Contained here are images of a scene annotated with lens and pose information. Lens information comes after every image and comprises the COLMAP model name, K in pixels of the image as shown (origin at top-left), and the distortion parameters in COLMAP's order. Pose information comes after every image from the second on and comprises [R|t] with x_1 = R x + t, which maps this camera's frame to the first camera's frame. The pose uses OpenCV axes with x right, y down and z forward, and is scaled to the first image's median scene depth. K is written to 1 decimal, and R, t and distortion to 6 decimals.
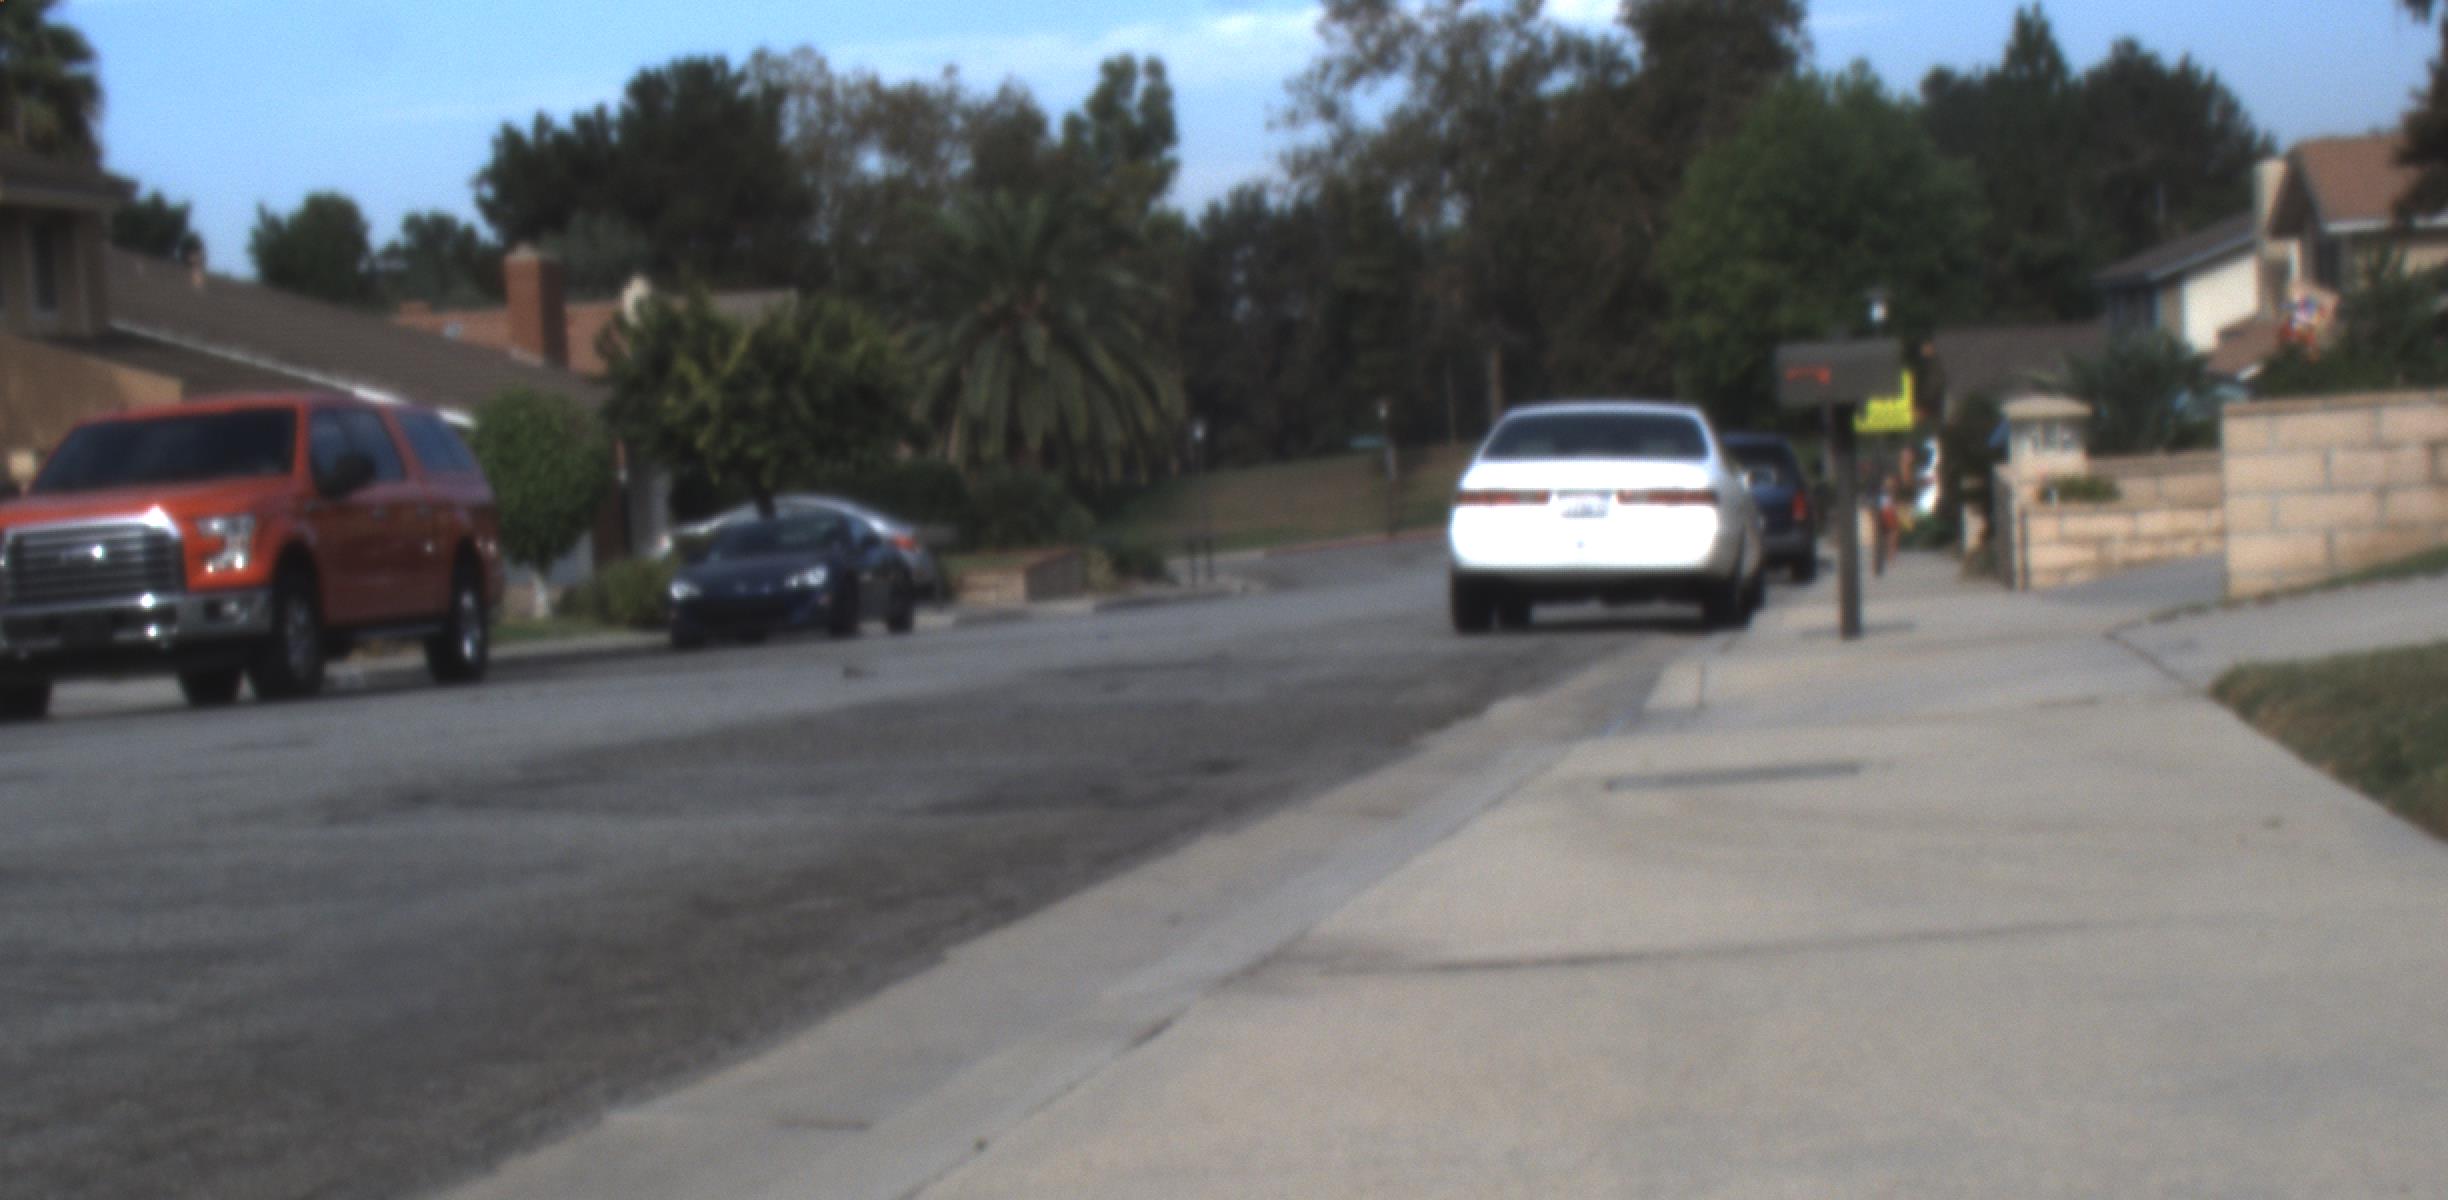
lens RADIAL K [[4634.7, 0, 1284.0], [0, 4634.7, 1008.5], [0, 0, 1]] dist [-0.179696, 0.723391]
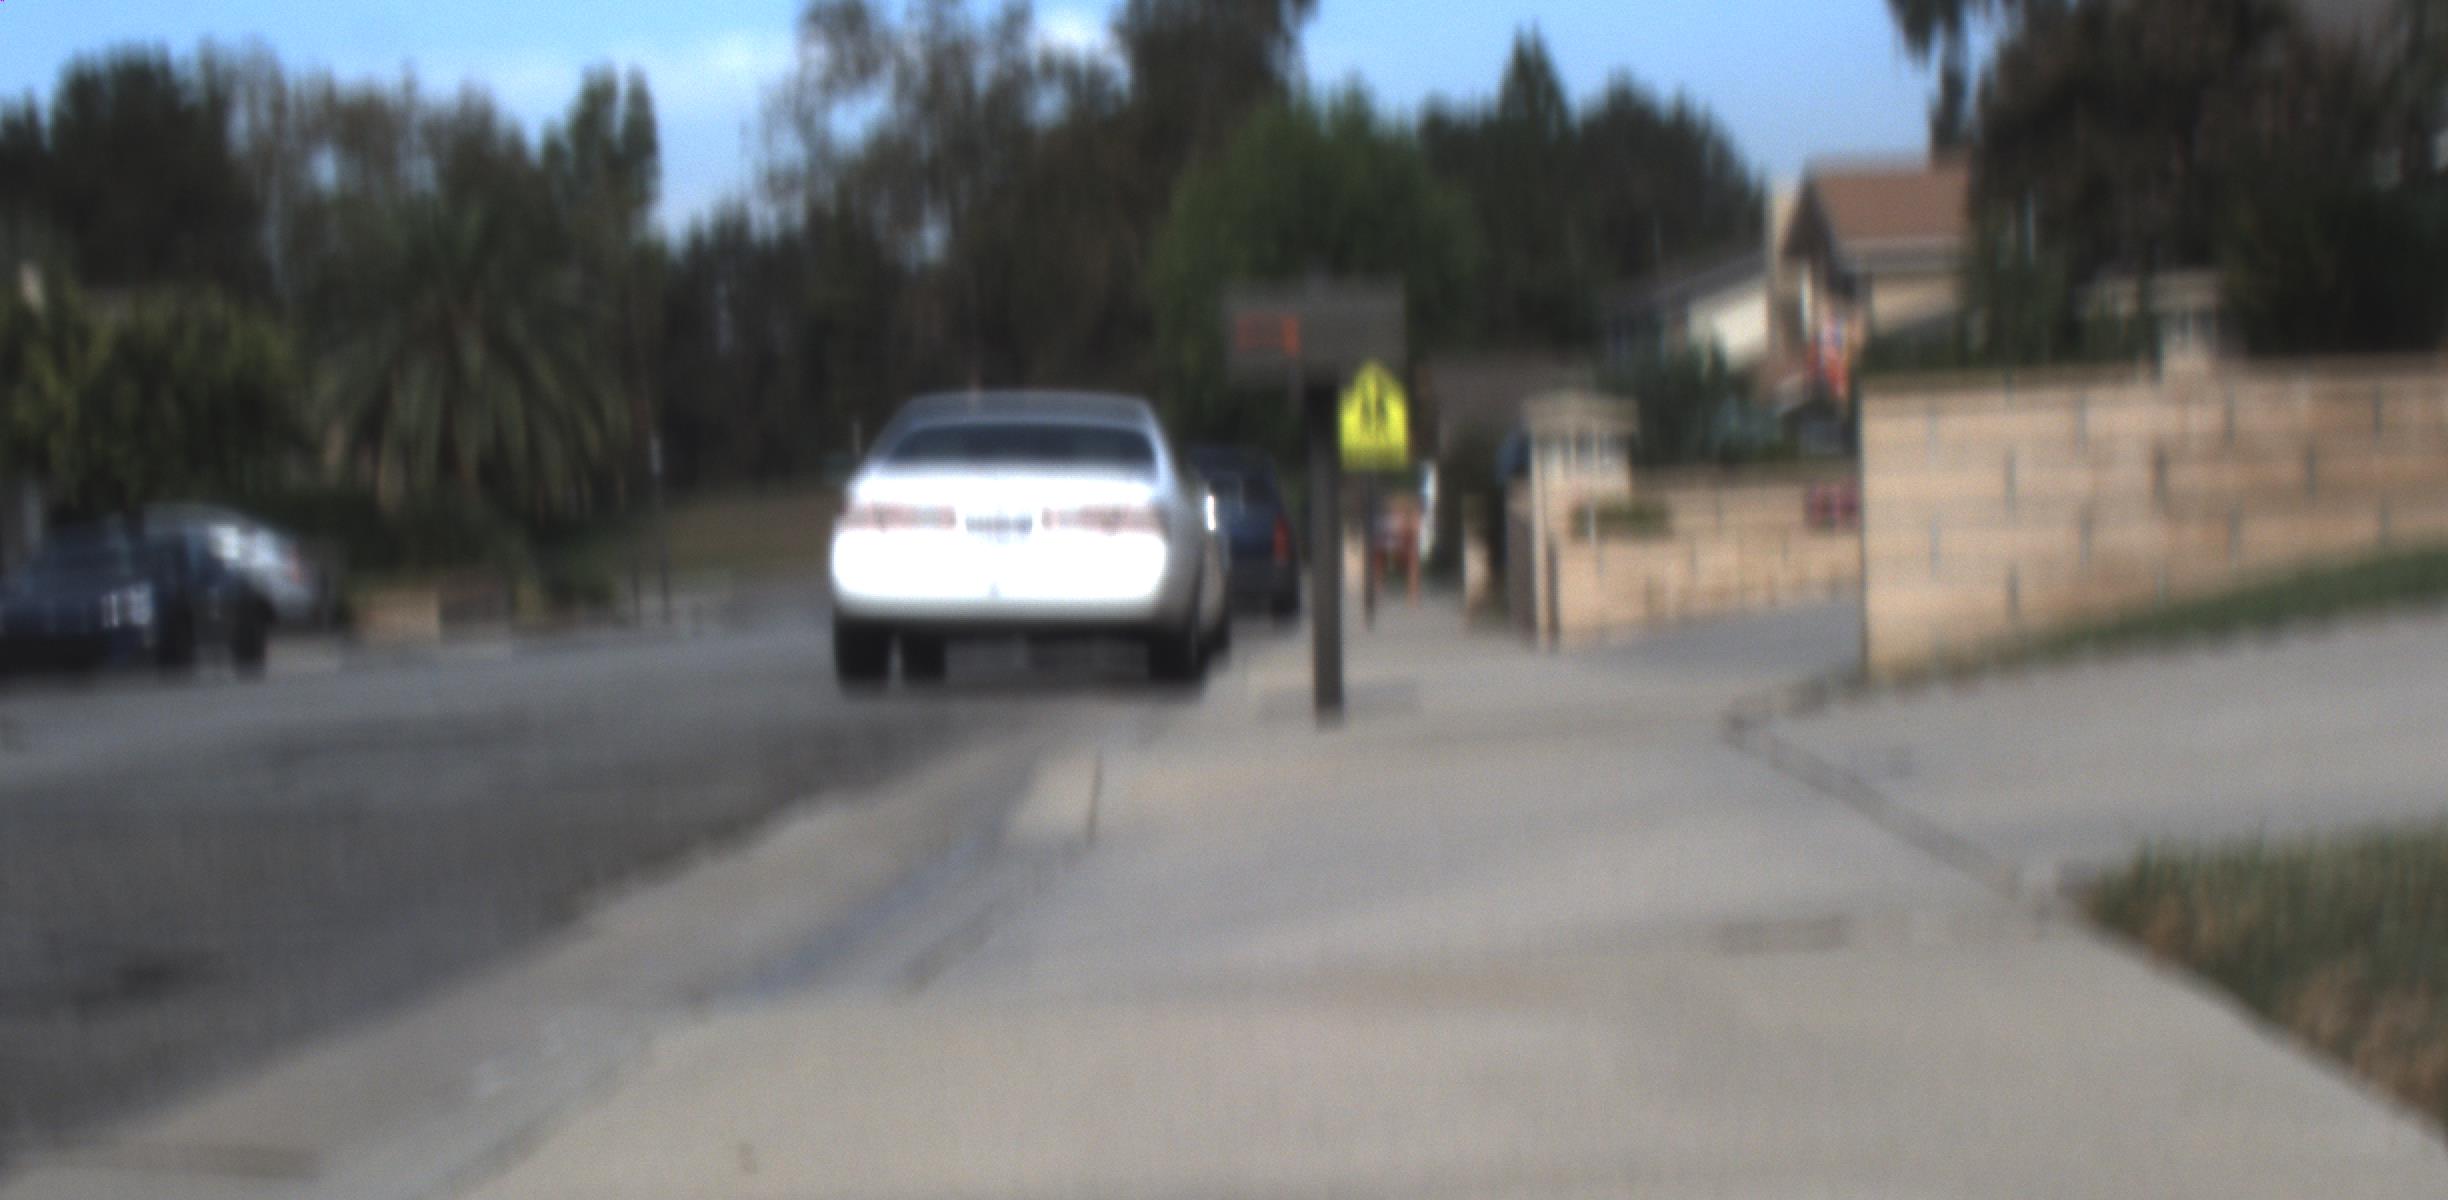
lens RADIAL K [[4634.7, 0, 1284.0], [0, 4634.7, 1008.5], [0, 0, 1]] dist [-0.179696, 0.723391]
pose [[0.993923, 0.005773, 0.109925, 0.005186], [-0.004938, 0.999957, -0.007867, -0.004020], [-0.109965, 0.007276, 0.993909, 0.040256]]
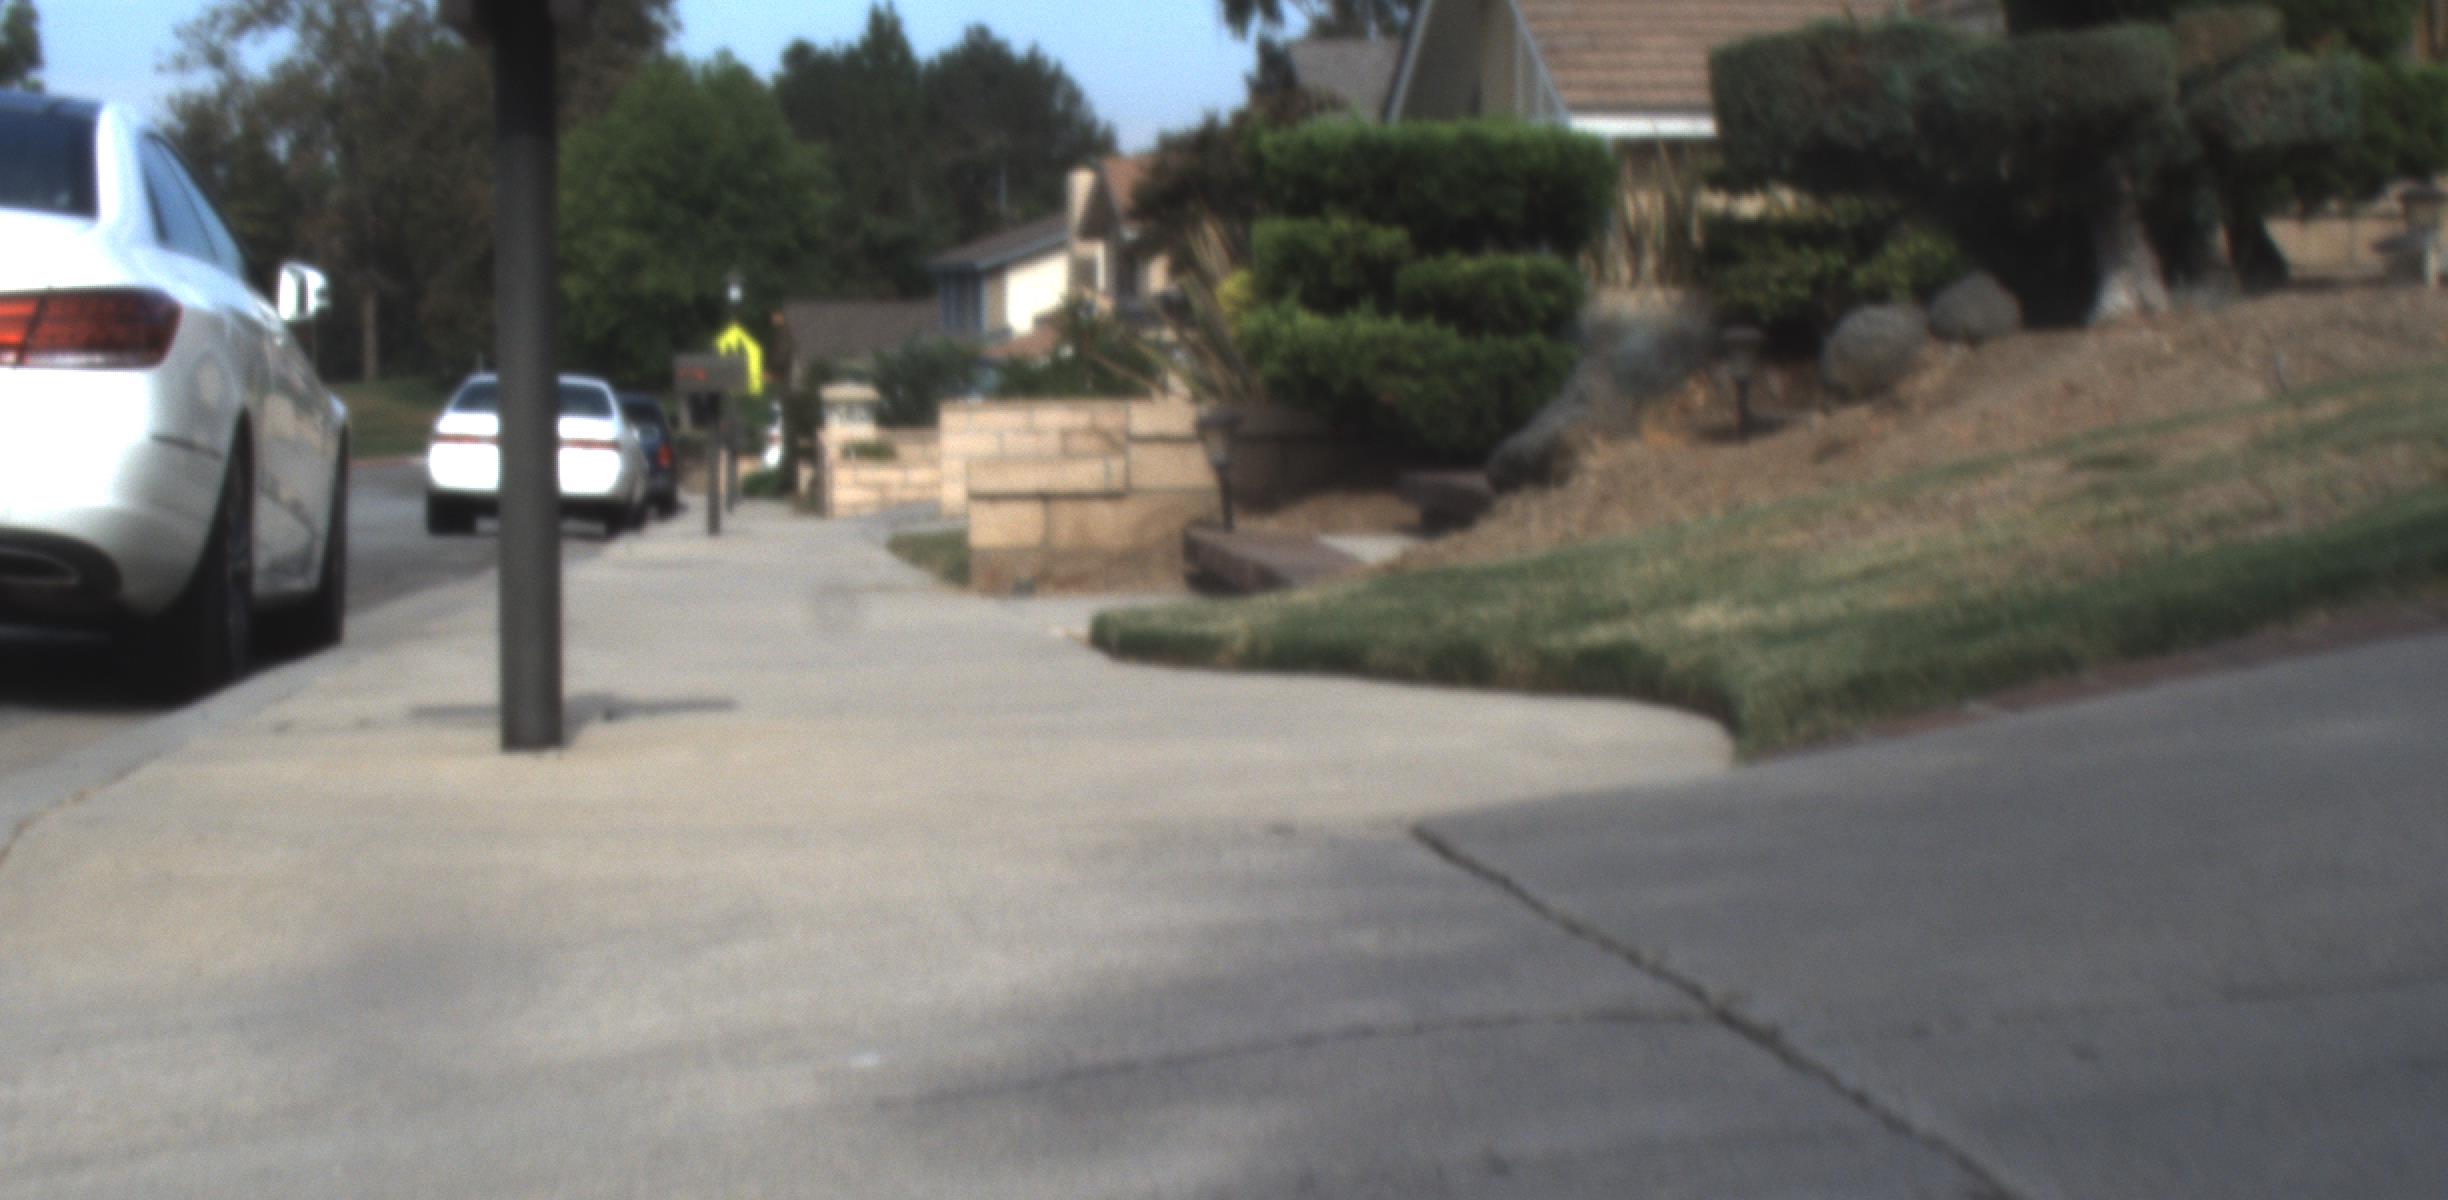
lens RADIAL K [[4634.7, 0, 1284.0], [0, 4634.7, 1008.5], [0, 0, 1]] dist [-0.179696, 0.723391]
pose [[0.968598, 0.019594, 0.247858, -0.010947], [-0.022061, 0.999731, 0.007181, 0.009355], [-0.247651, -0.012423, 0.968770, -0.083543]]
